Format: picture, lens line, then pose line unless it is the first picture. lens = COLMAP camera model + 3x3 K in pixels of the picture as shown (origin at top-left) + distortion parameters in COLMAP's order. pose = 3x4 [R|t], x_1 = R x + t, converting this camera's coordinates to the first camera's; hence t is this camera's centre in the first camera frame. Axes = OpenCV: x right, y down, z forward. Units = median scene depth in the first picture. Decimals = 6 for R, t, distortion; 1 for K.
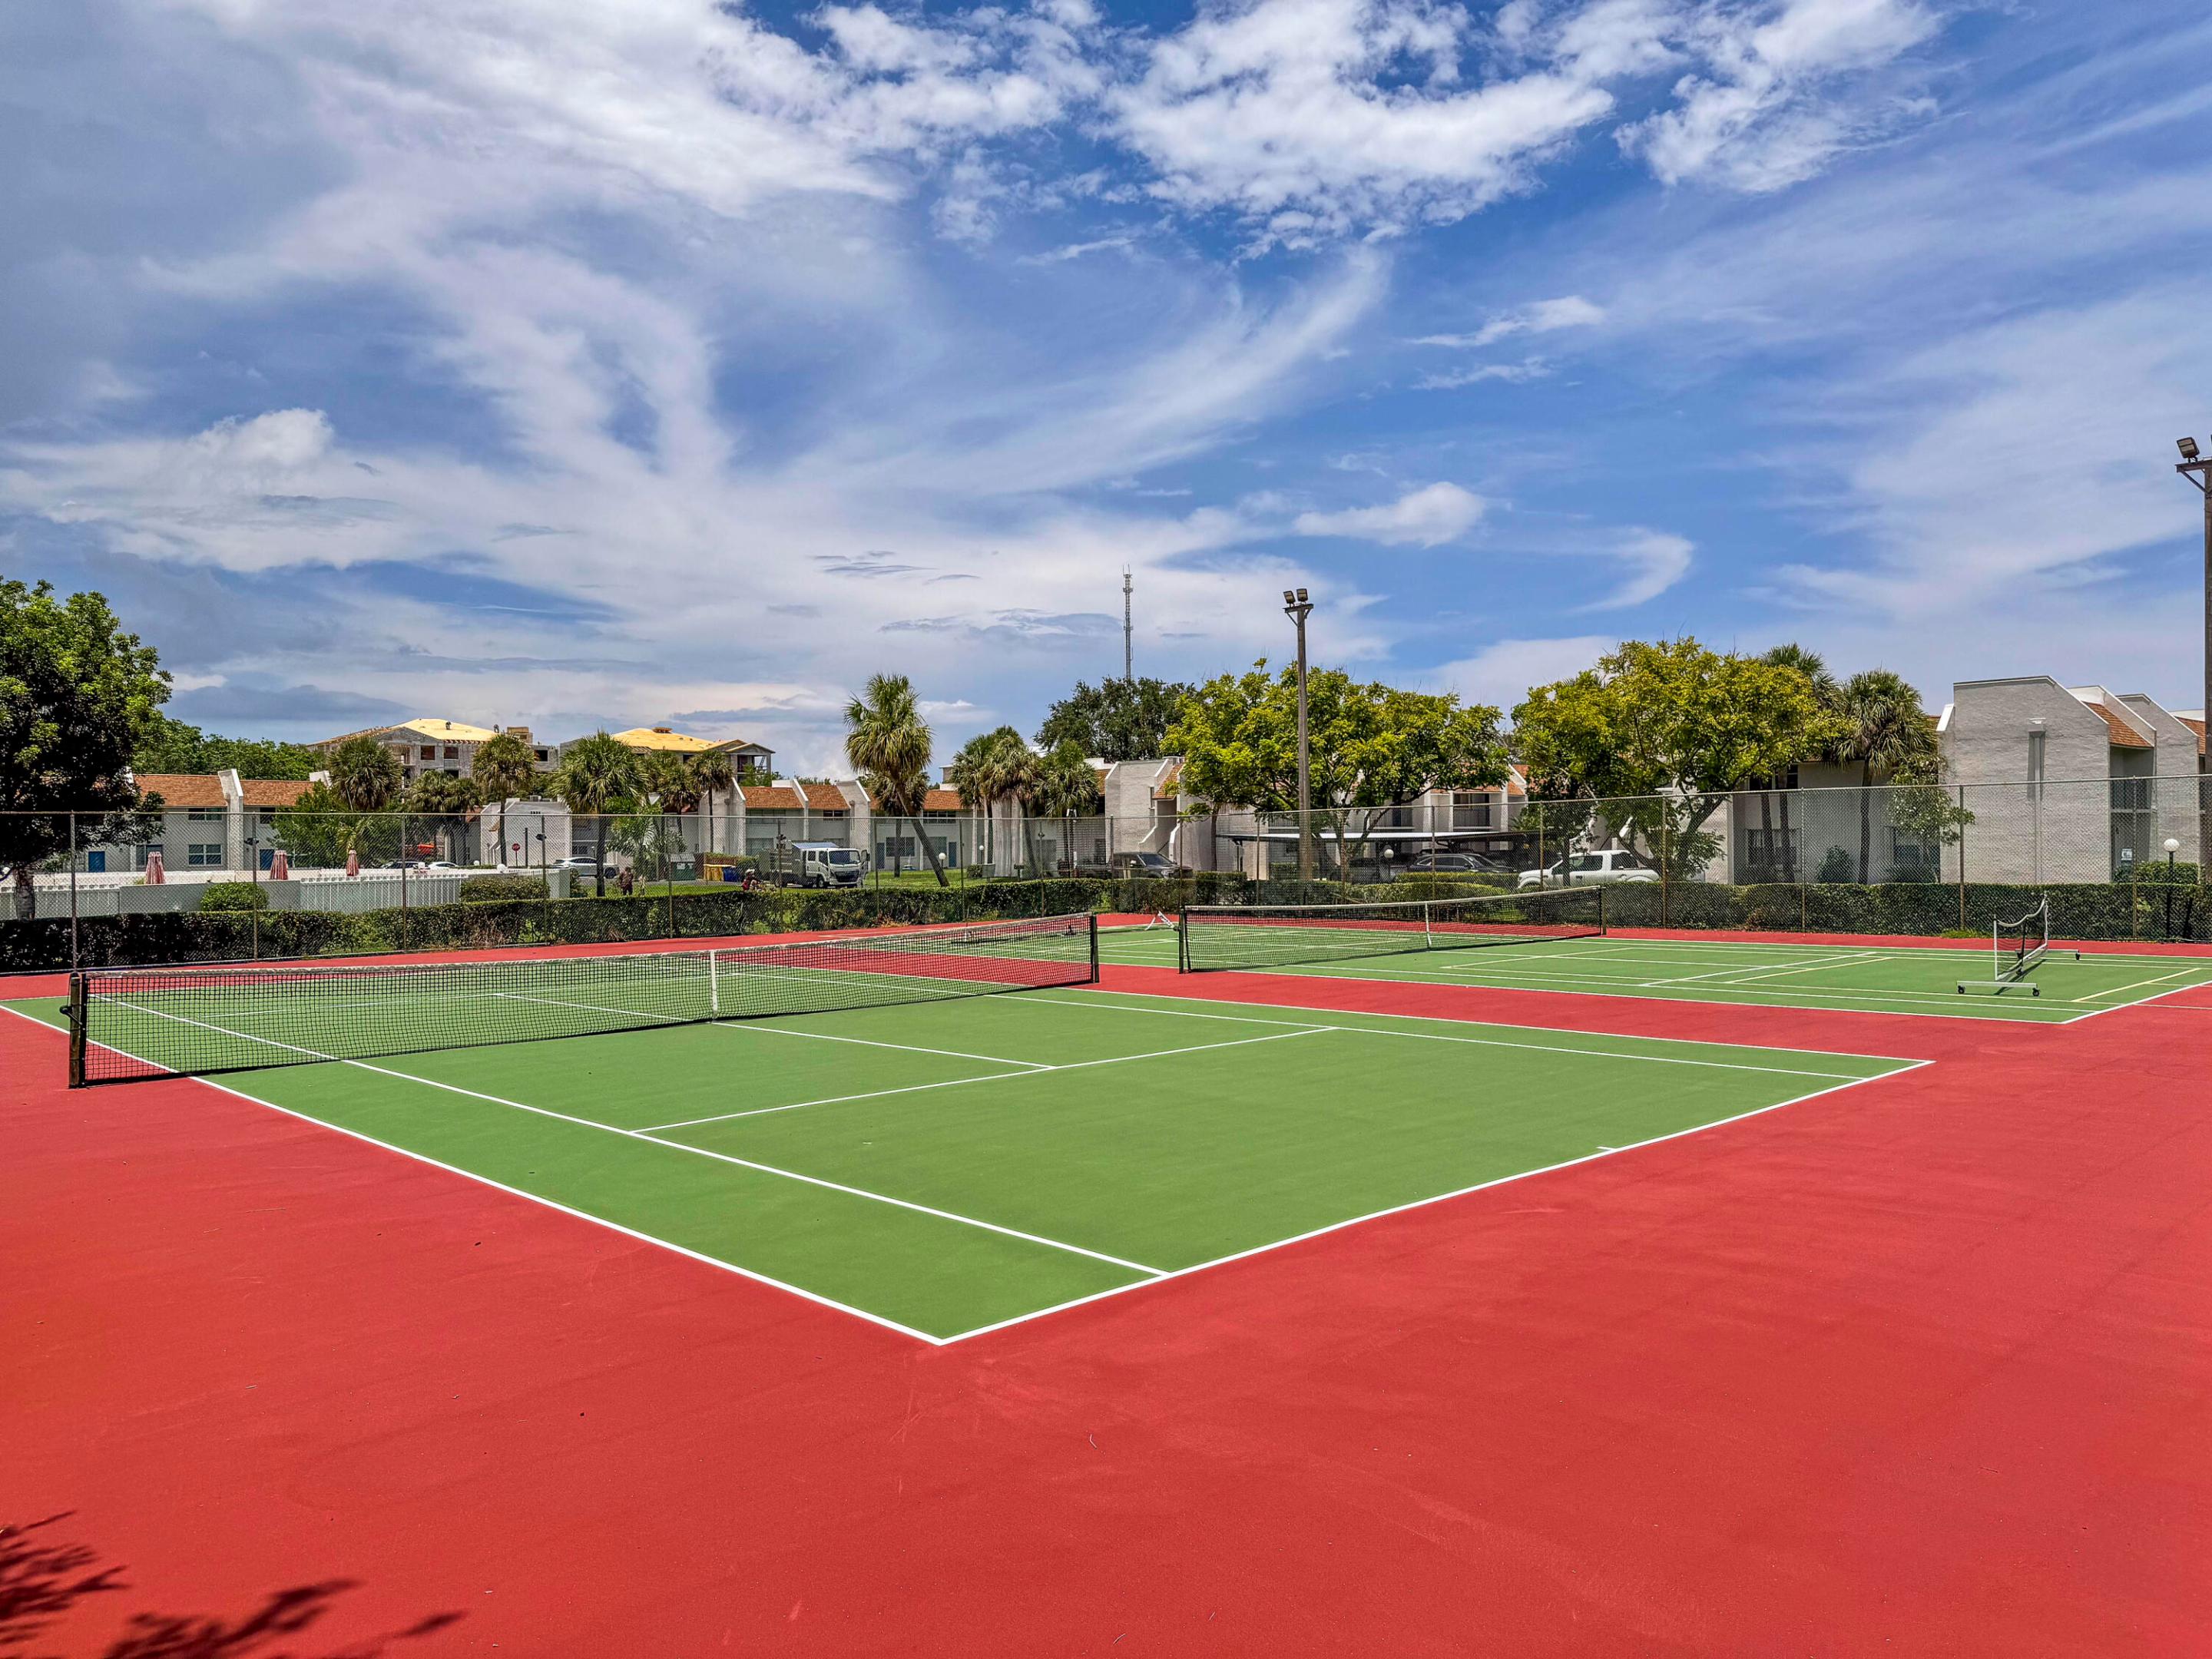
lens RADIAL K [[1546.9, 0, 1111.3], [0, 1546.9, 828.9], [0, 0, 1]] dist [0.006903, -0.008605]
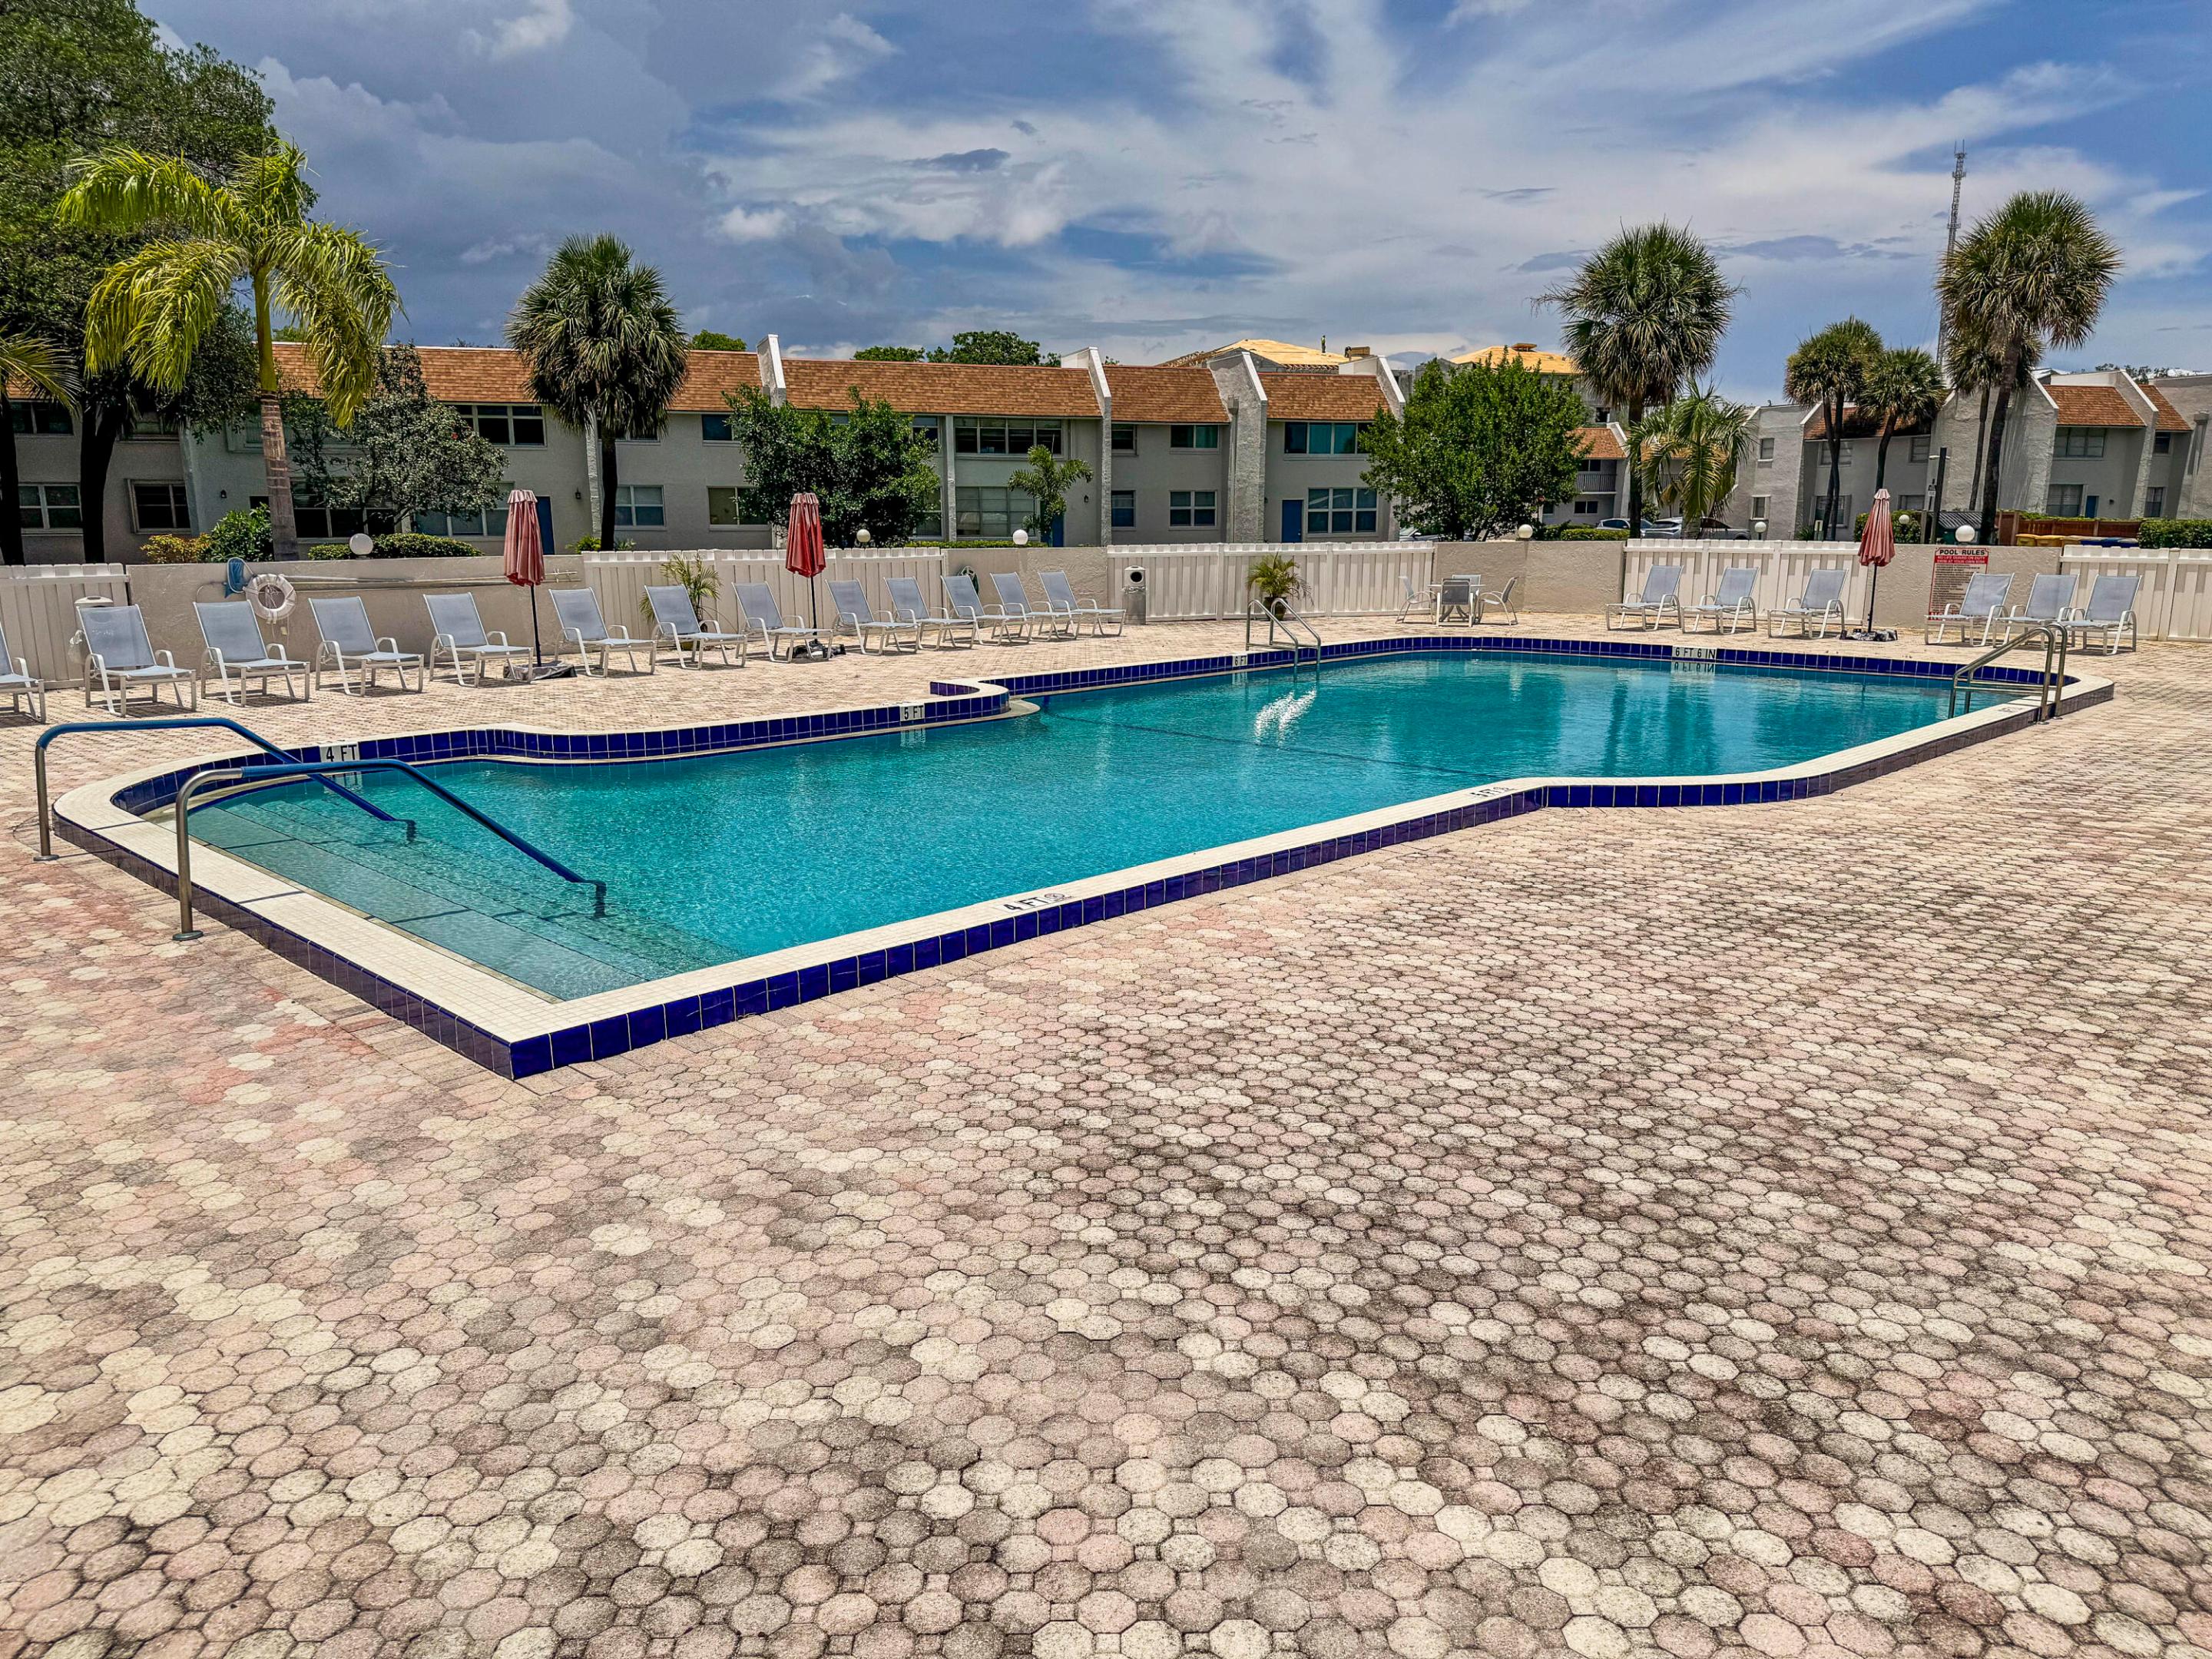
lens RADIAL K [[1546.9, 0, 1102.2], [0, 1546.9, 836.2], [0, 0, 1]] dist [0.006903, -0.008605]
pose [[0.915922, 0.088744, -0.391421, -0.385951], [-0.000844, 0.975673, 0.219231, 0.008750], [0.401354, -0.200468, 0.893715, 0.465641]]
